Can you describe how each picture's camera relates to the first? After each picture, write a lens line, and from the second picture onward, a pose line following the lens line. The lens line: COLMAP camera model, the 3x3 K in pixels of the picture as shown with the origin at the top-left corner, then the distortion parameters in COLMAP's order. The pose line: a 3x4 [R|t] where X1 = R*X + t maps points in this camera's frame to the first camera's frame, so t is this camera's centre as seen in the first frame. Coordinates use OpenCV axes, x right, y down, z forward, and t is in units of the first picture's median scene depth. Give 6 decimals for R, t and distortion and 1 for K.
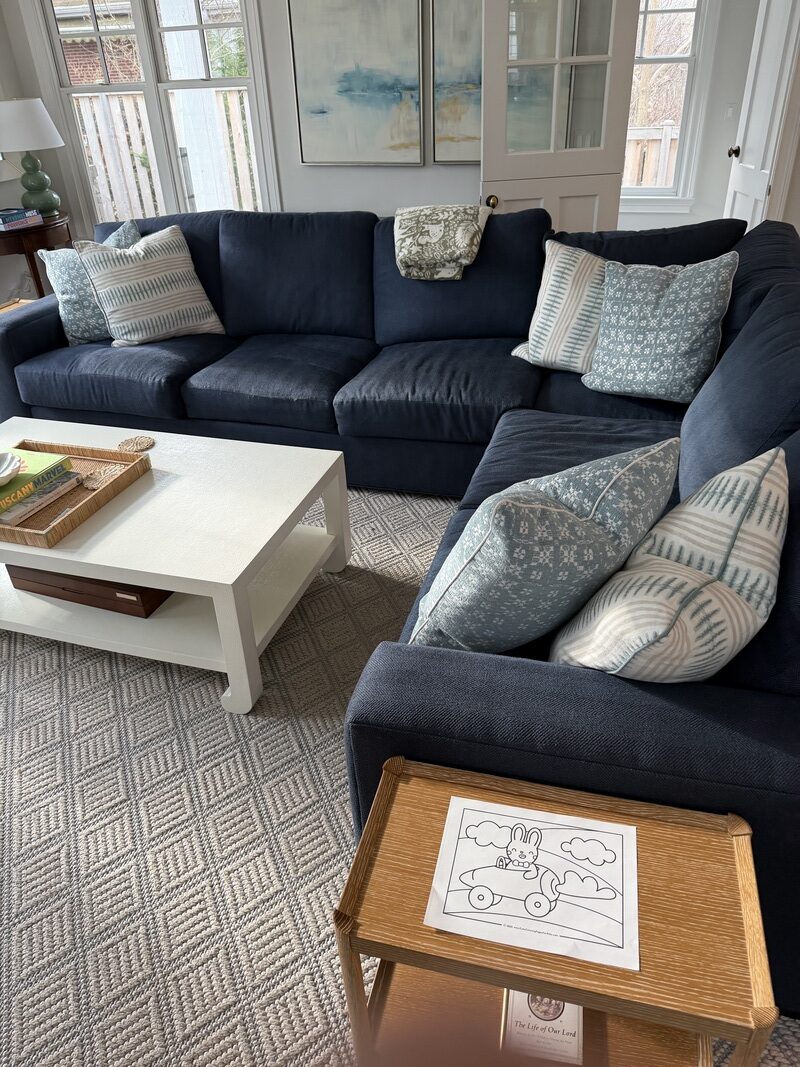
lens RADIAL K [[754.3, 0, 403.1], [0, 754.3, 539.6], [0, 0, 1]] dist [0.007110, -0.028570]
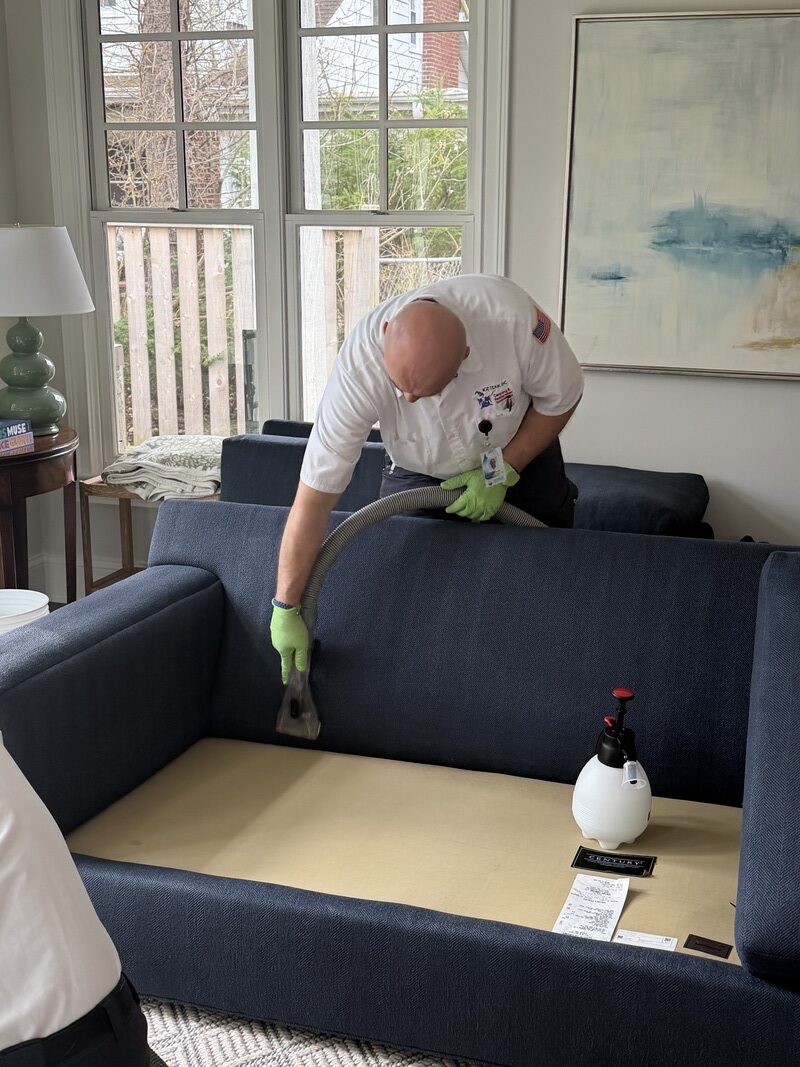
lens RADIAL K [[1409.3, 0, 404.5], [0, 1409.3, 536.5], [0, 0, 1]] dist [0.052189, -0.005011]
pose [[0.998561, 0.047503, -0.024885, -0.223230], [-0.053009, 0.944575, -0.323986, -0.080411], [0.008116, 0.324839, 0.945734, 0.145665]]
